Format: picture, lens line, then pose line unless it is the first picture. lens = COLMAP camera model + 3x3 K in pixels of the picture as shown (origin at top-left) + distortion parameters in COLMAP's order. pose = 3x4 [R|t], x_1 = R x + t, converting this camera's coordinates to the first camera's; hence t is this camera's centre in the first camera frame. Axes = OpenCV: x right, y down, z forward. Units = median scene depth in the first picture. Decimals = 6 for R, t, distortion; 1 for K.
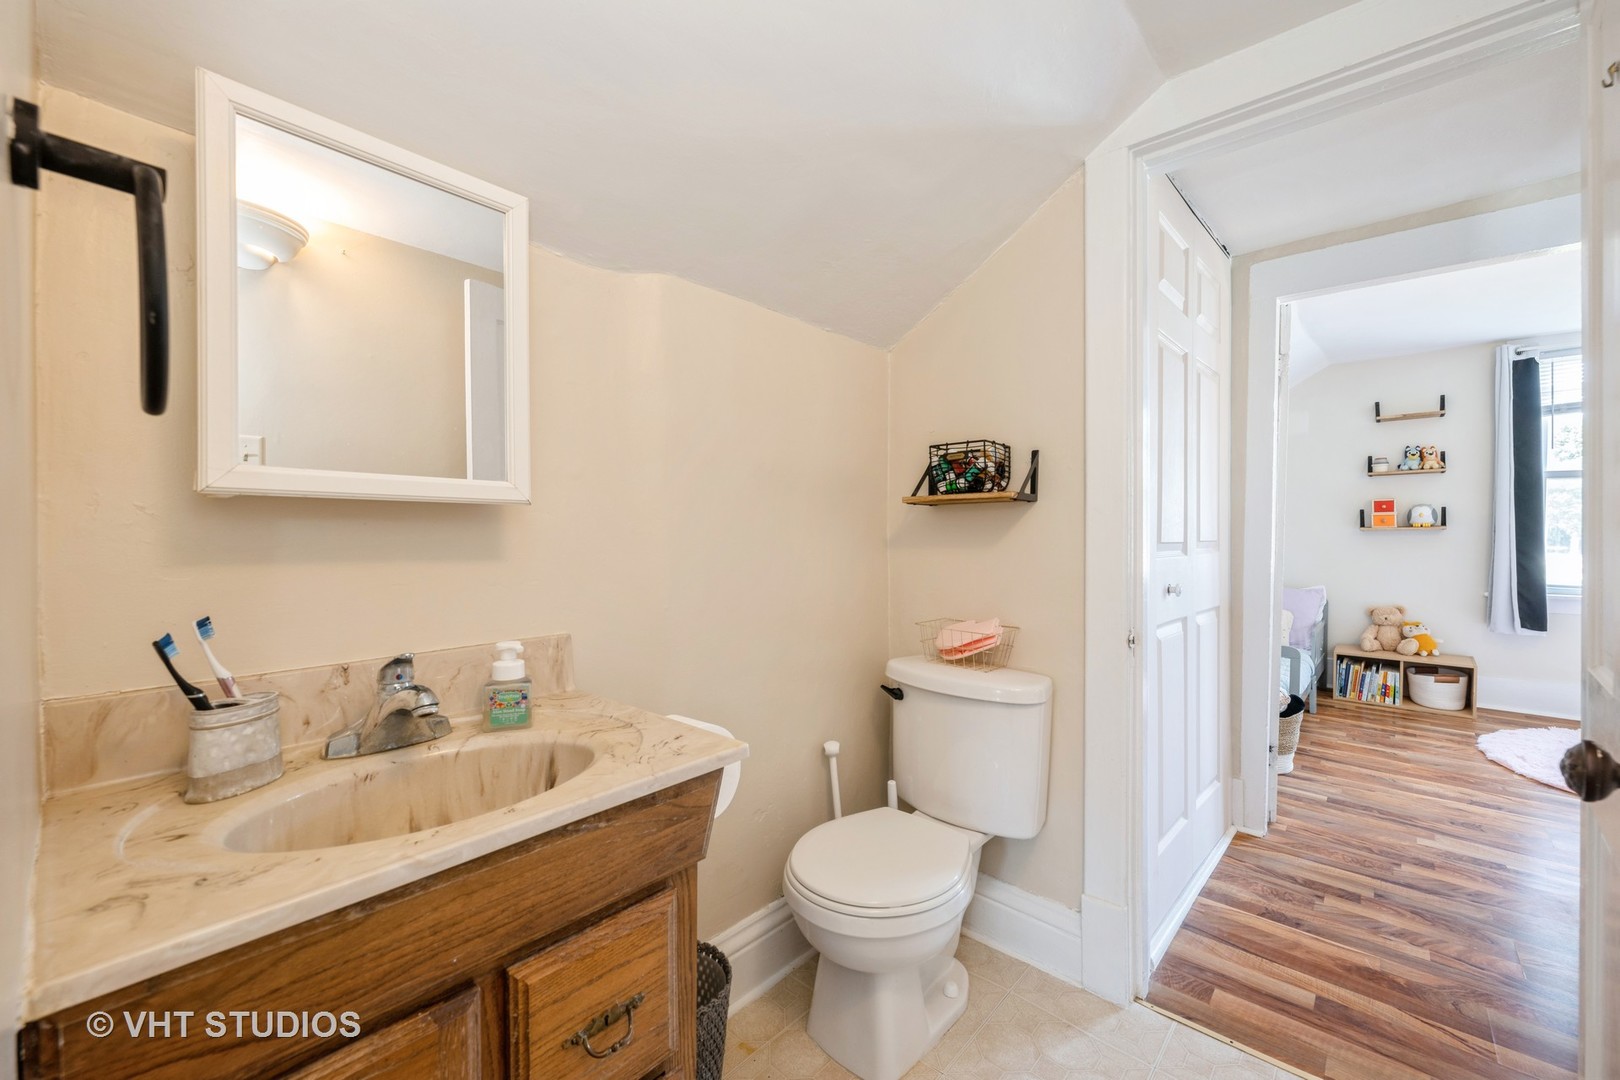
lens RADIAL K [[654.9, 0, 814.3], [0, 654.9, 539.9], [0, 0, 1]] dist [-0.000552, 0.000081]
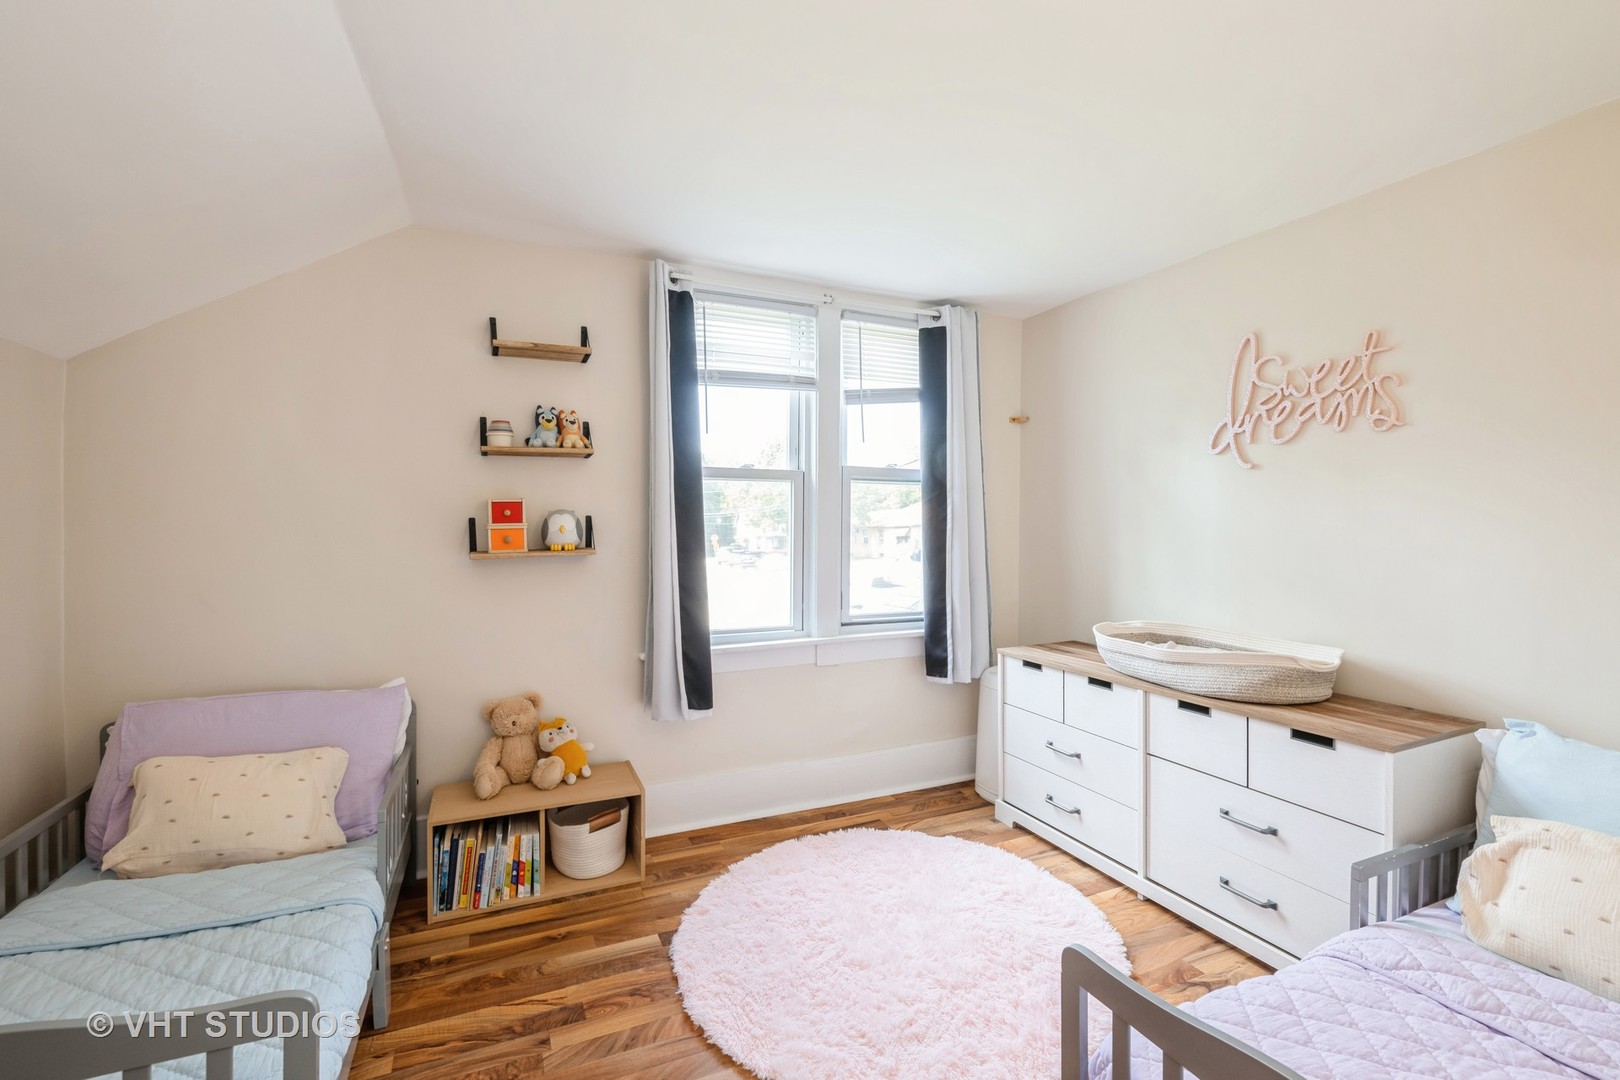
lens RADIAL K [[743.7, 0, 815.0], [0, 743.7, 539.3], [0, 0, 1]] dist [0.000756, 0.000092]
pose [[0.416726, -0.004102, 0.909023, 0.435943], [0.018945, 0.999812, -0.004174, -0.022606], [-0.908835, 0.018960, 0.416725, 0.534544]]
